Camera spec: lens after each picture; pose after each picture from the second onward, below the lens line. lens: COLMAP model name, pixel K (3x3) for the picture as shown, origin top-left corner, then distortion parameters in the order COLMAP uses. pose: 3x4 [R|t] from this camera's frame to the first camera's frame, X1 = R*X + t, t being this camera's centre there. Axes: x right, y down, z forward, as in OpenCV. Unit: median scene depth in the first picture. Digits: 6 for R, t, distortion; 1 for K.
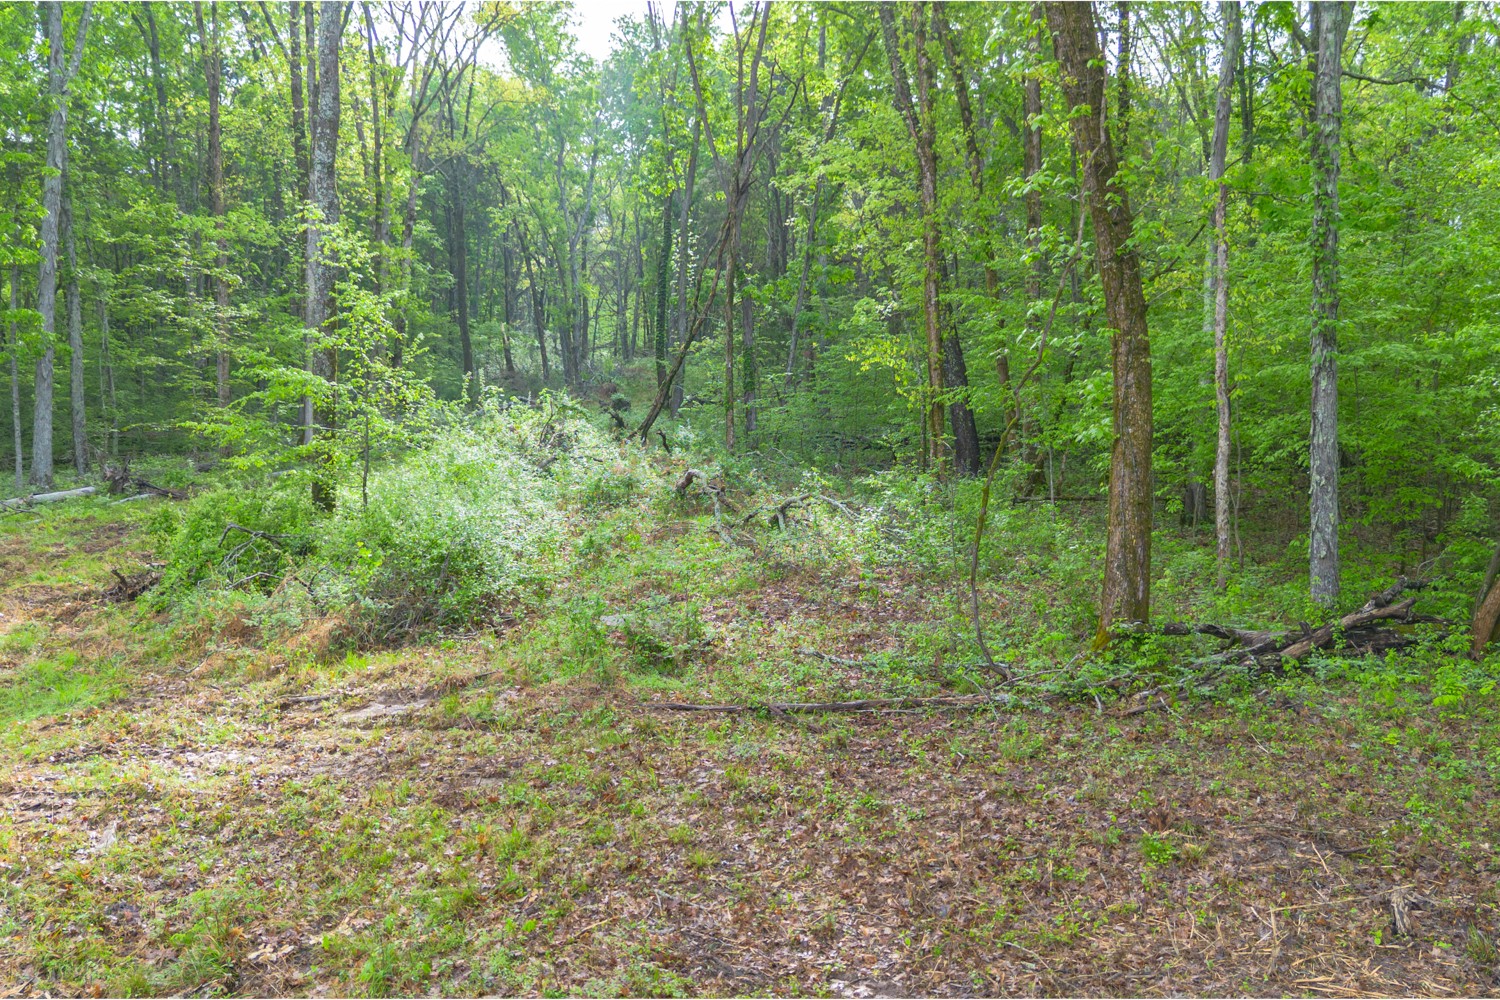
lens RADIAL K [[1253.8, 0, 747.3], [0, 1253.8, 505.4], [0, 0, 1]] dist [0.049682, -0.051905]
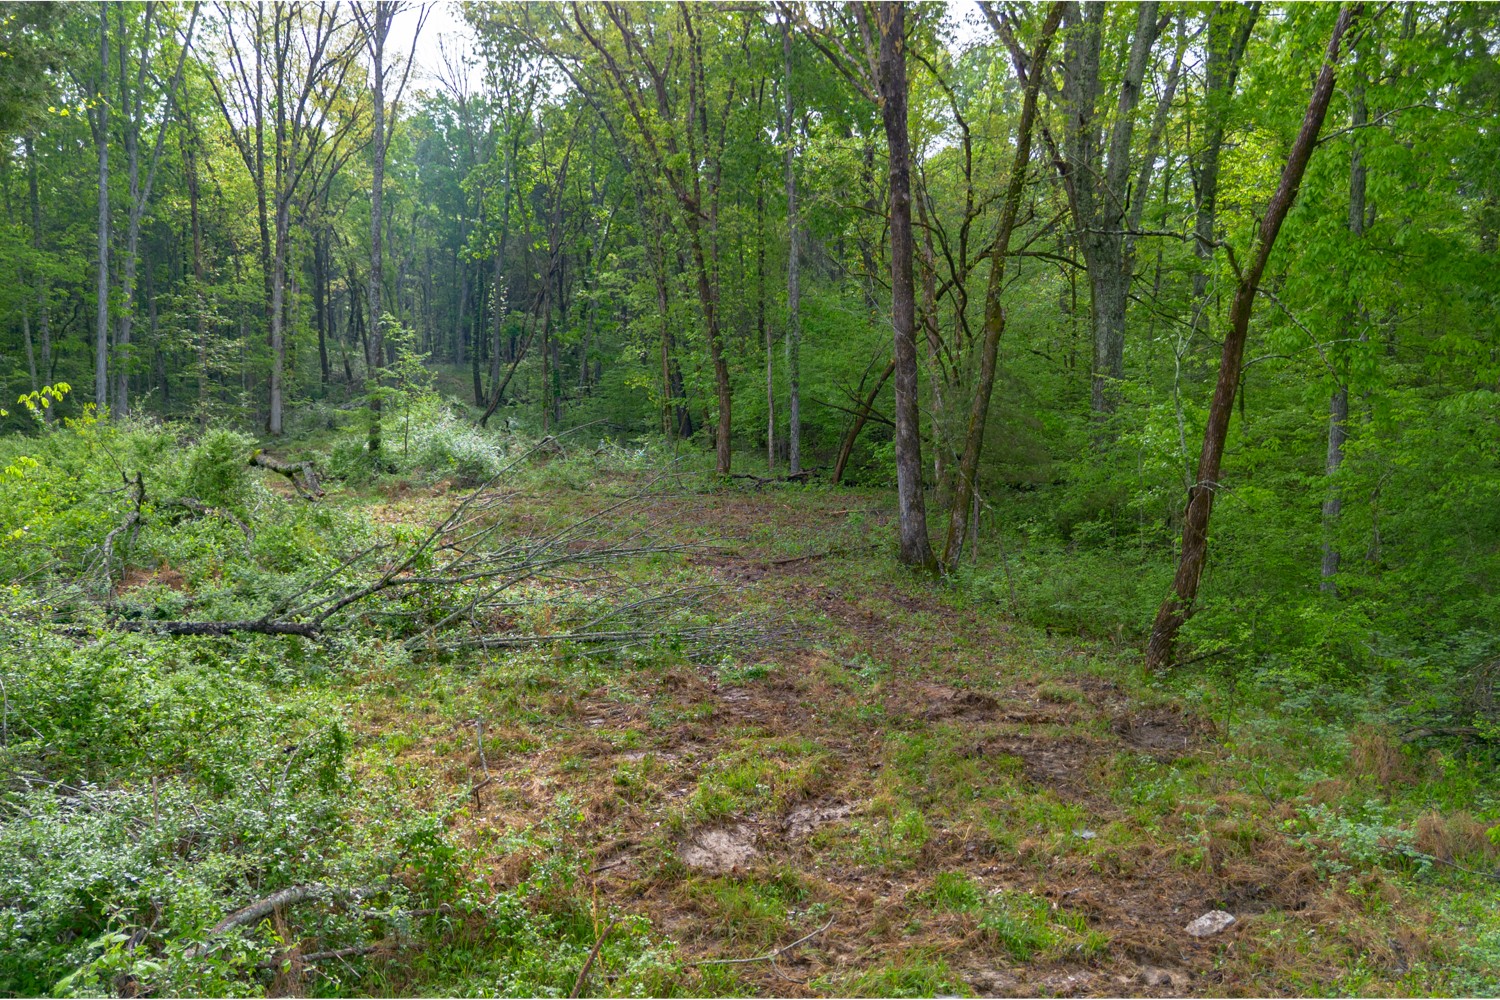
lens RADIAL K [[1253.8, 0, 754.7], [0, 1253.8, 502.2], [0, 0, 1]] dist [0.049682, -0.051905]
pose [[0.978198, -0.005824, 0.207590, -0.172474], [0.007010, 0.999963, -0.004978, 0.110505], [-0.207554, 0.006324, 0.978203, -1.299796]]
